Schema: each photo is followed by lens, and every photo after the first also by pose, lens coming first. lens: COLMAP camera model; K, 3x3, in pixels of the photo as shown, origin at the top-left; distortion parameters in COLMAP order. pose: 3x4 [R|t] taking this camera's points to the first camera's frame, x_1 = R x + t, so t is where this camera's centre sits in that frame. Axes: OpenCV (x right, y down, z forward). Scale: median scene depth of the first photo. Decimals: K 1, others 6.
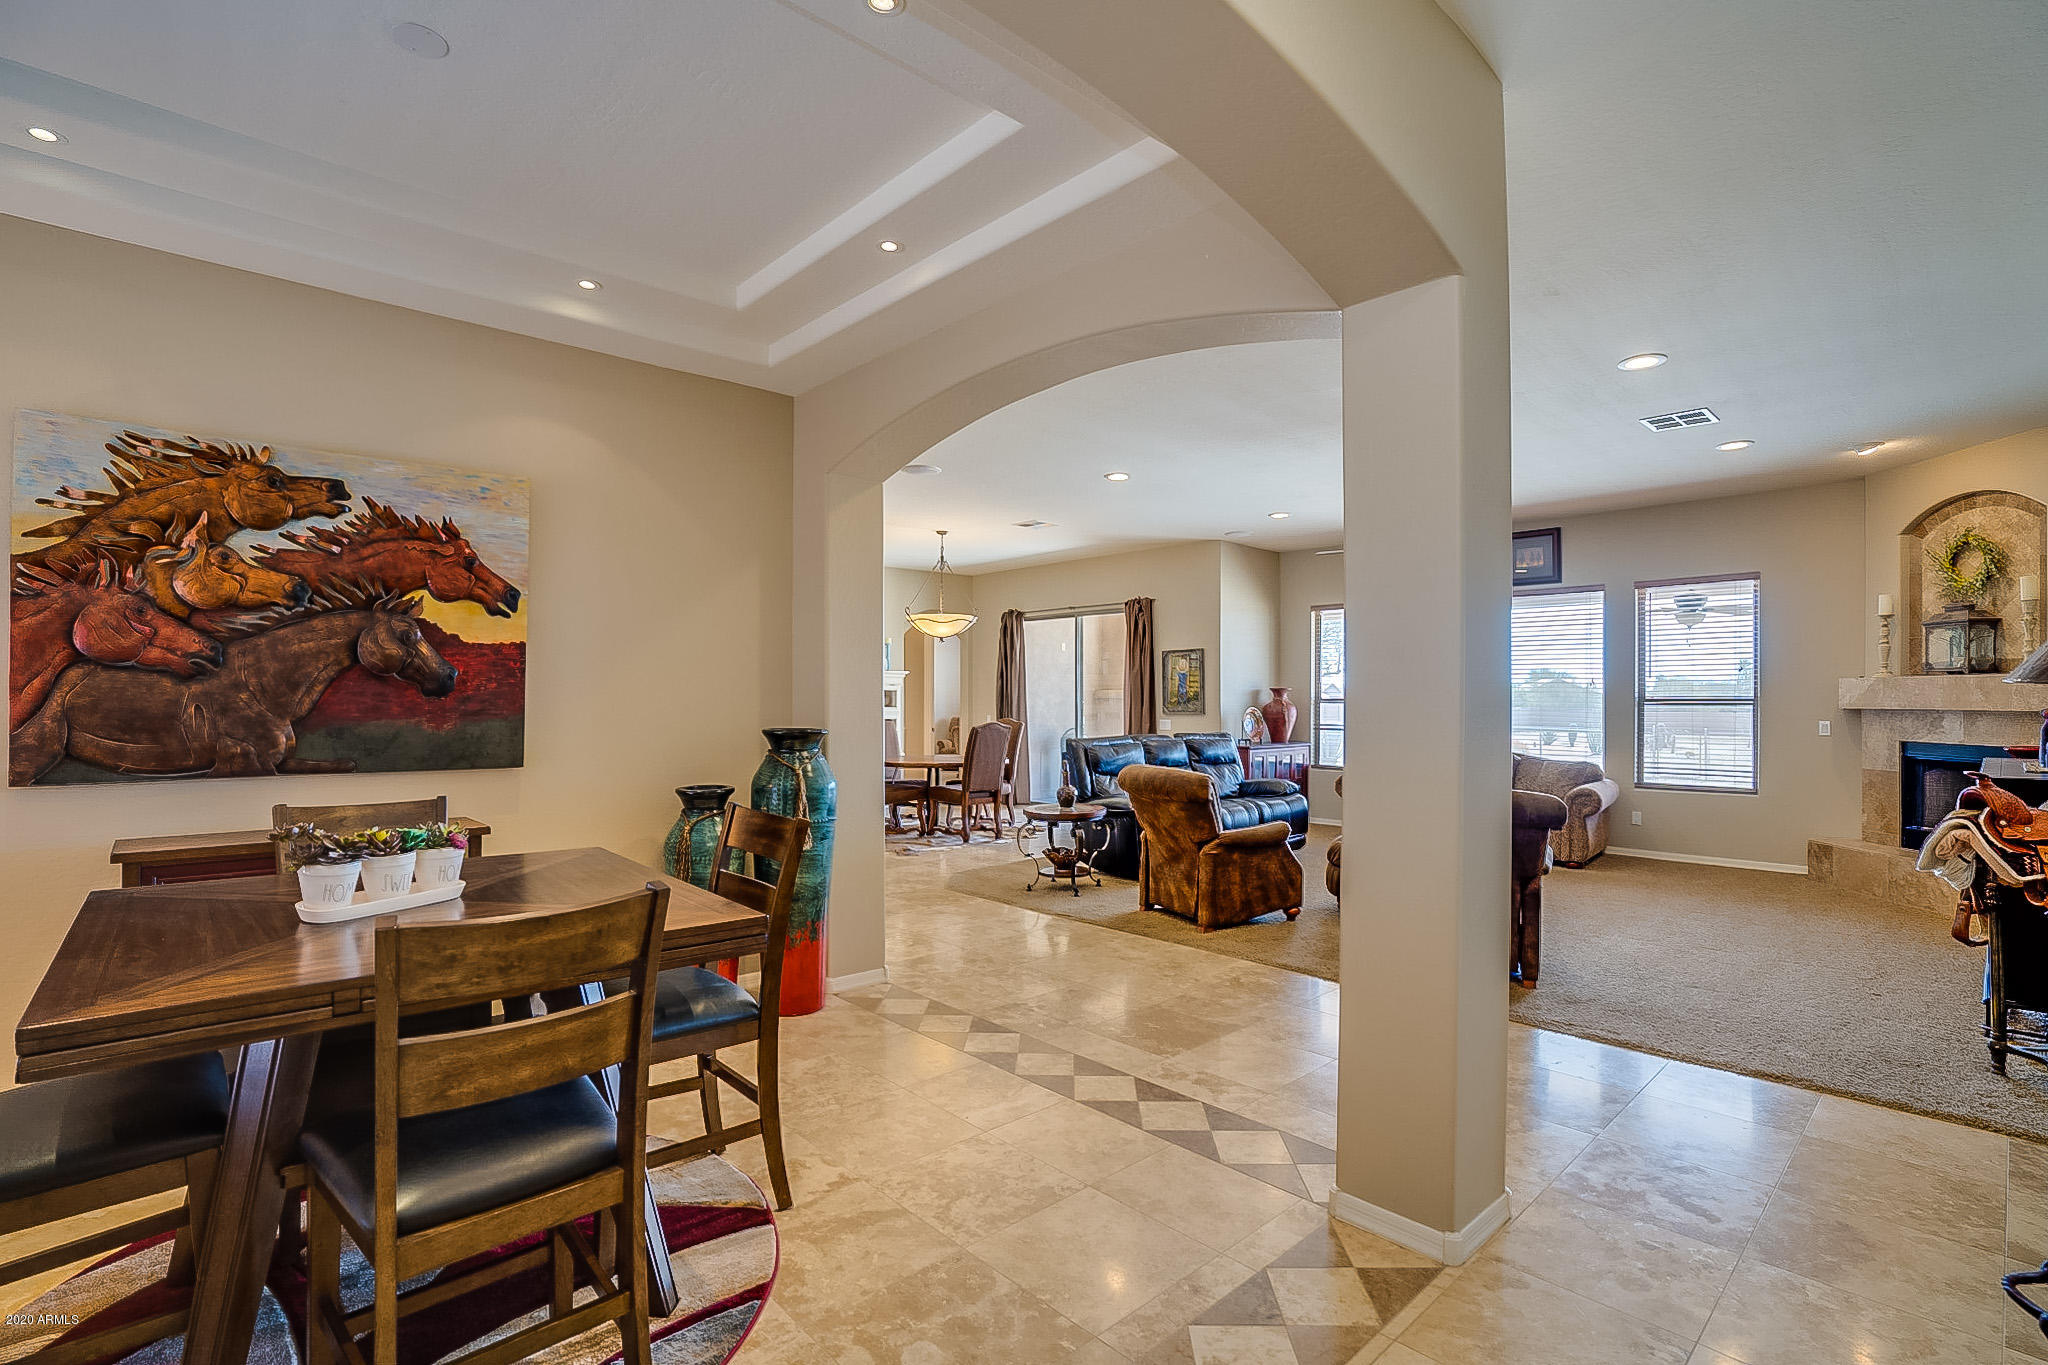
lens RADIAL K [[953.2, 0, 1023.0], [0, 953.2, 700.1], [0, 0, 1]] dist [-0.039745, 0.012314]
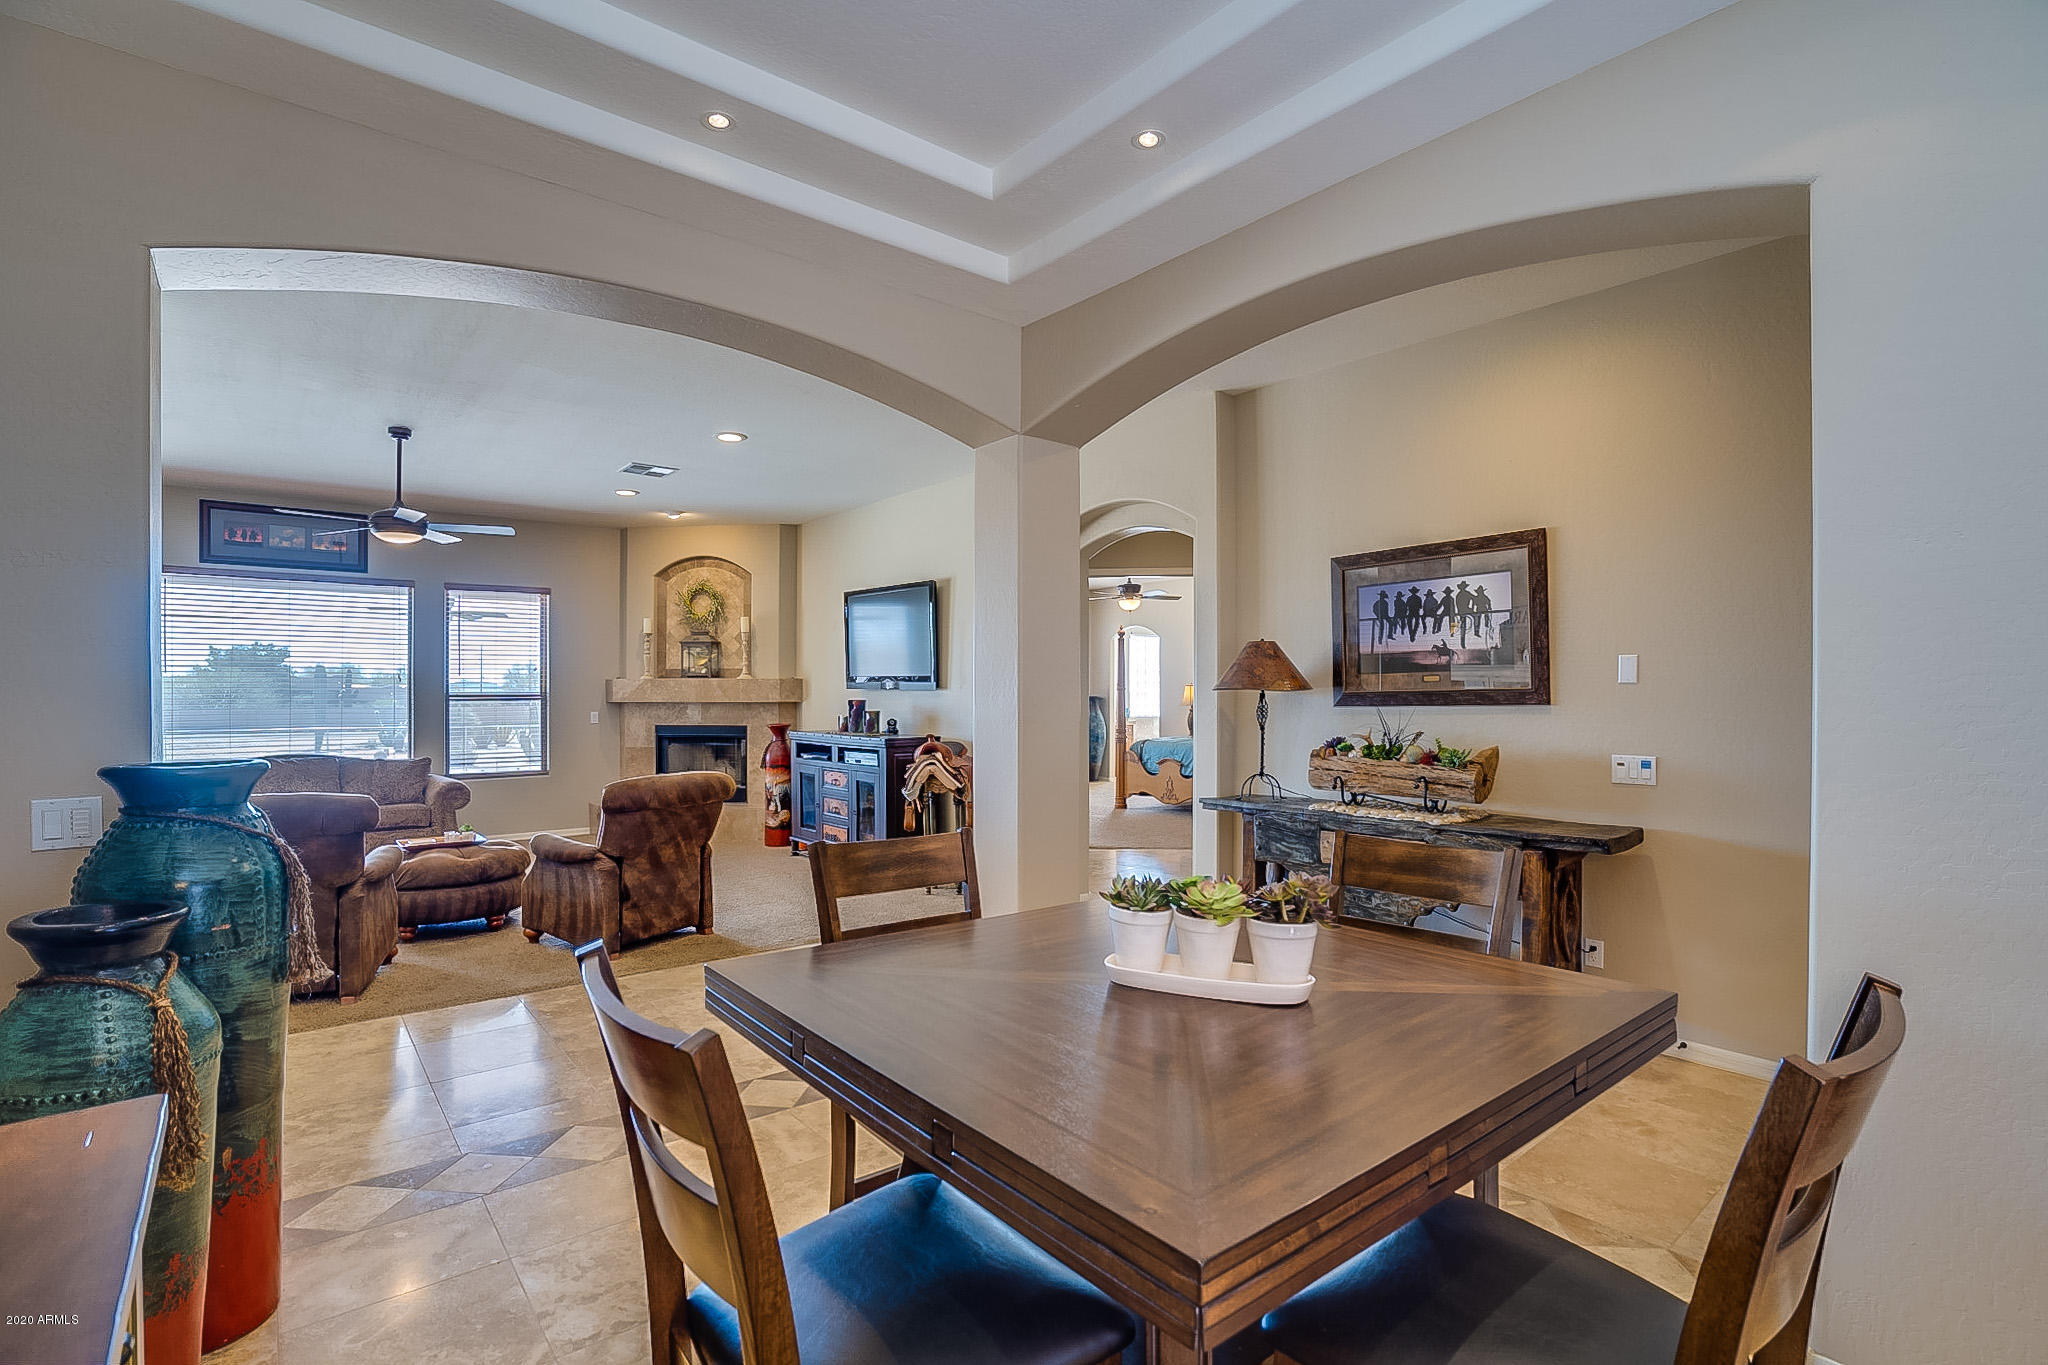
lens RADIAL K [[953.2, 0, 1043.1], [0, 953.2, 692.6], [0, 0, 1]] dist [-0.039745, 0.012314]
pose [[0.058731, 0.000403, 0.998274, -0.416301], [0.003003, 0.999995, -0.000580, -0.001293], [-0.998269, 0.003032, 0.058729, 0.317967]]
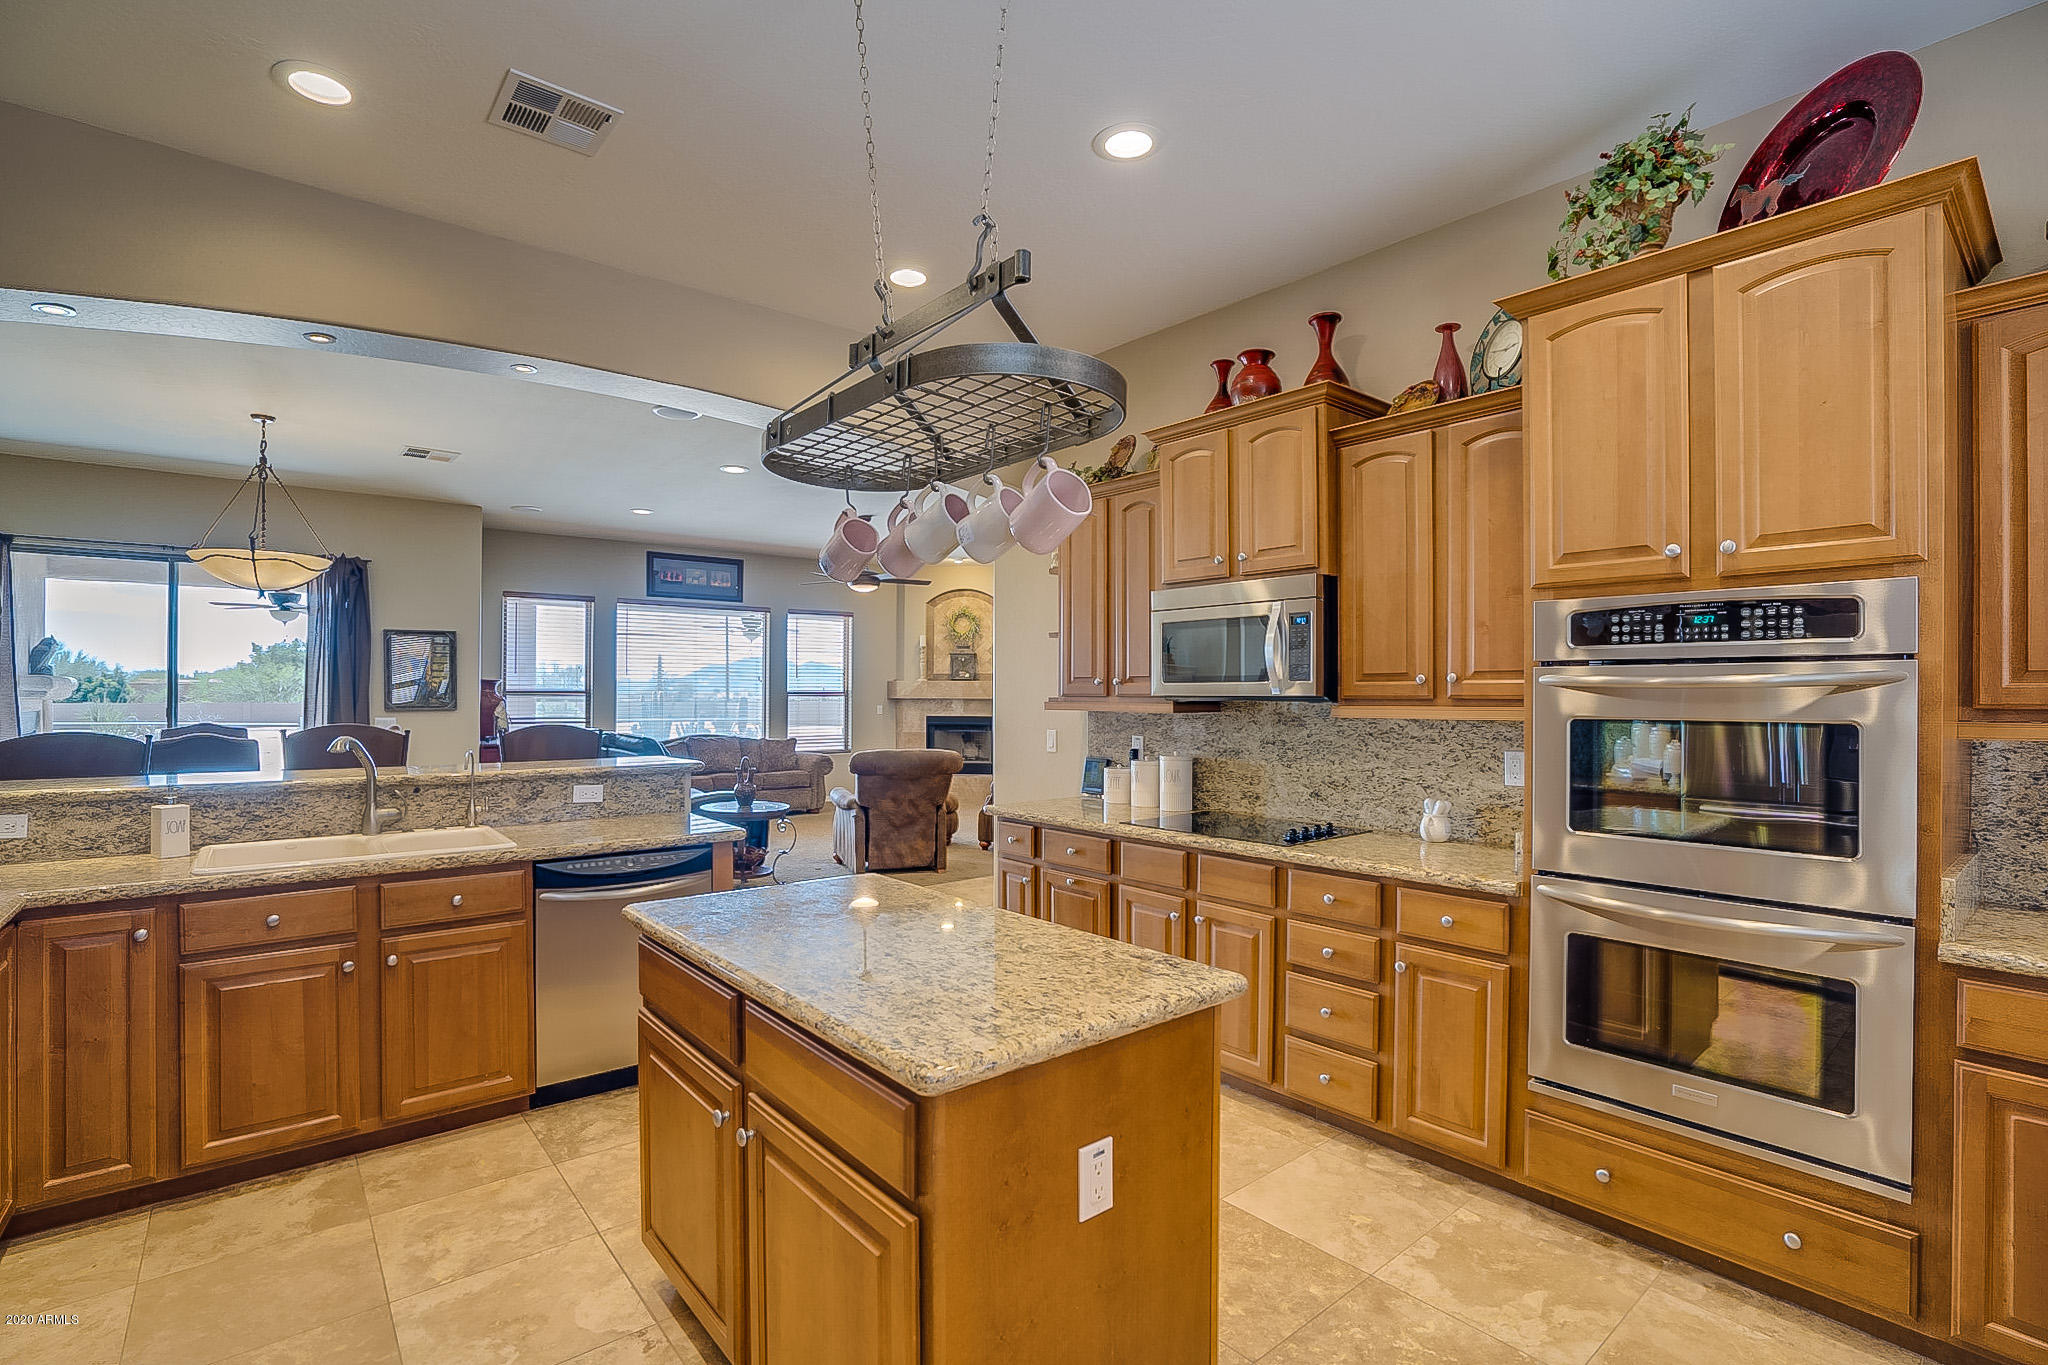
lens RADIAL K [[953.2, 0, 1043.4], [0, 953.2, 691.6], [0, 0, 1]] dist [-0.039745, 0.012314]
pose [[0.048745, 0.001298, 0.998810, -0.886228], [-0.002344, 0.999997, -0.001185, -0.001738], [-0.998809, -0.002284, 0.048748, 0.641038]]
